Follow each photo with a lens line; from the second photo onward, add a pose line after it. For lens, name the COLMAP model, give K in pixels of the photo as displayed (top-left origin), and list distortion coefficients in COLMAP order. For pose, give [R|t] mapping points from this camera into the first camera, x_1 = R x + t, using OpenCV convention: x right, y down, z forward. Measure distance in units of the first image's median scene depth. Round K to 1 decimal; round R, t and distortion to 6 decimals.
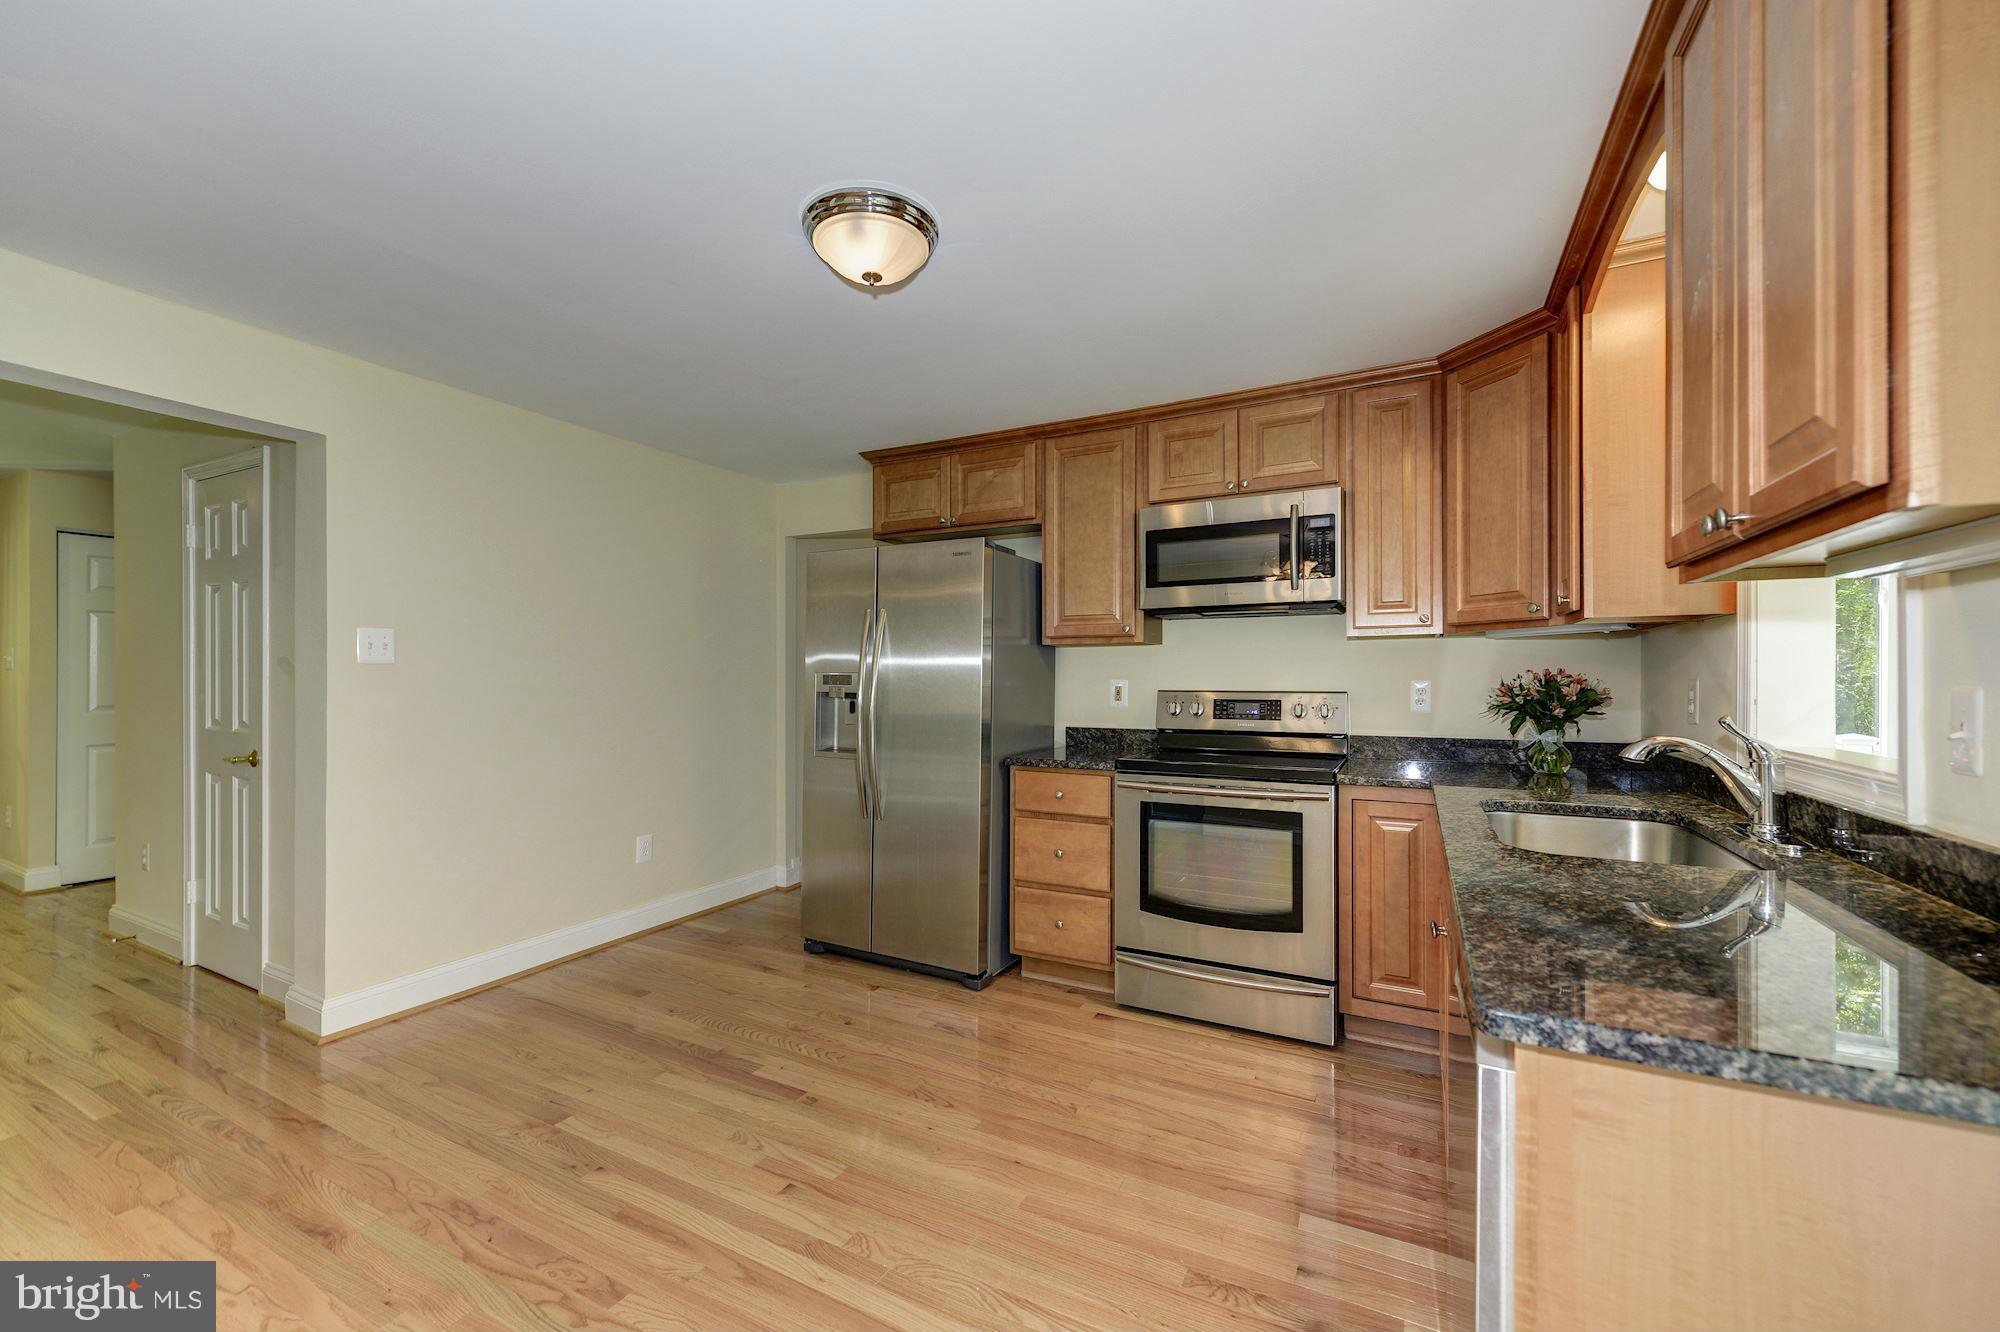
lens RADIAL K [[771.7, 0, 1021.7], [0, 771.7, 647.1], [0, 0, 1]] dist [0.013095, -0.000111]
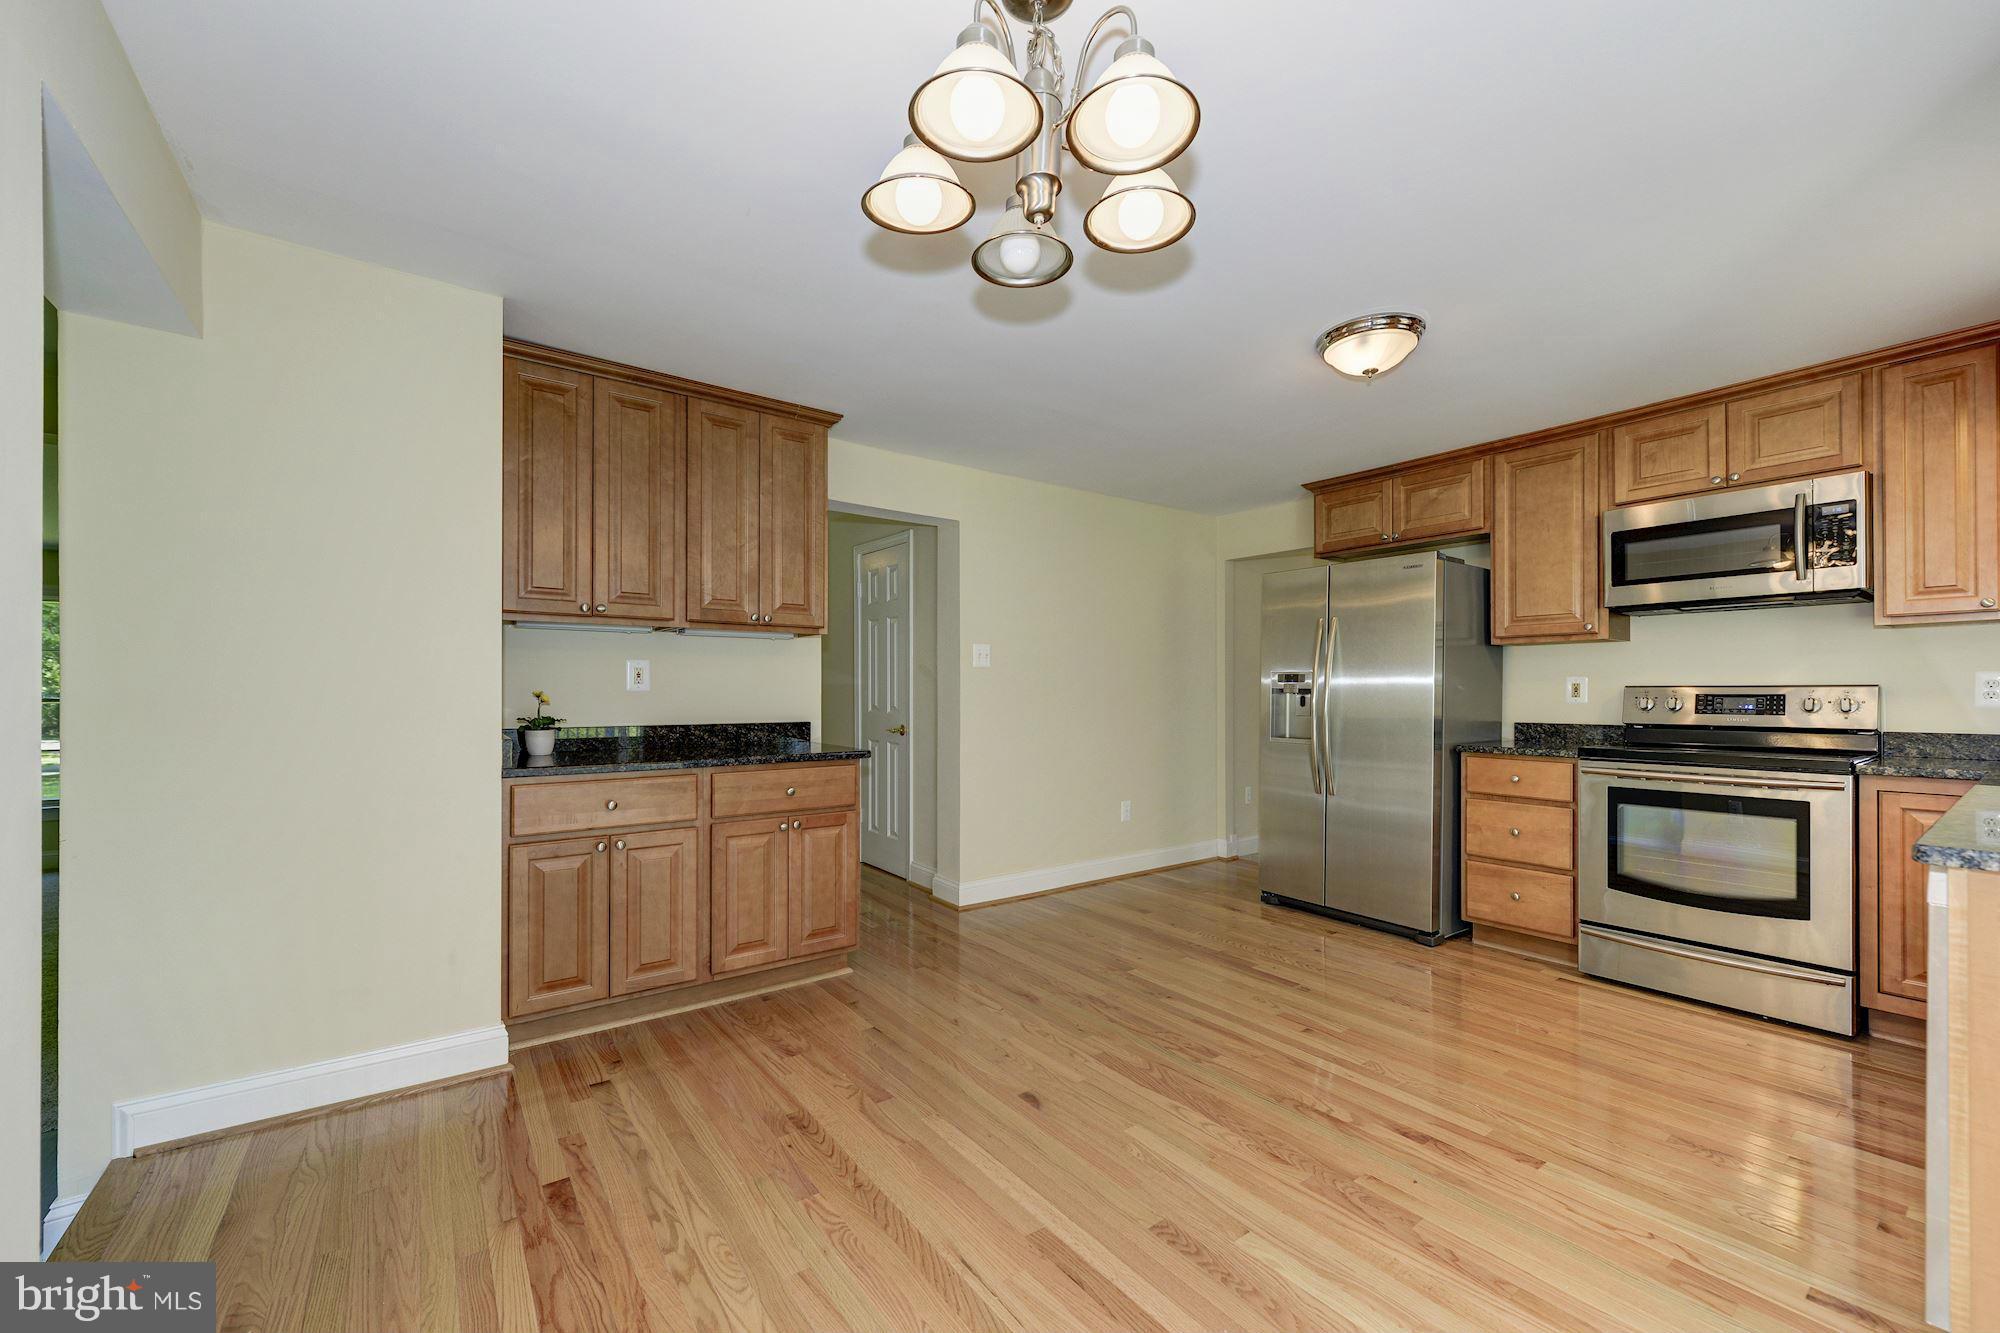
lens RADIAL K [[793.1, 0, 1001.0], [0, 793.1, 677.2], [0, 0, 1]] dist [0.003718, -0.001076]
pose [[0.890633, -0.007610, -0.454659, -0.087743], [0.016738, 0.999731, 0.016055, 0.014753], [0.454414, -0.021909, 0.890521, -0.338008]]
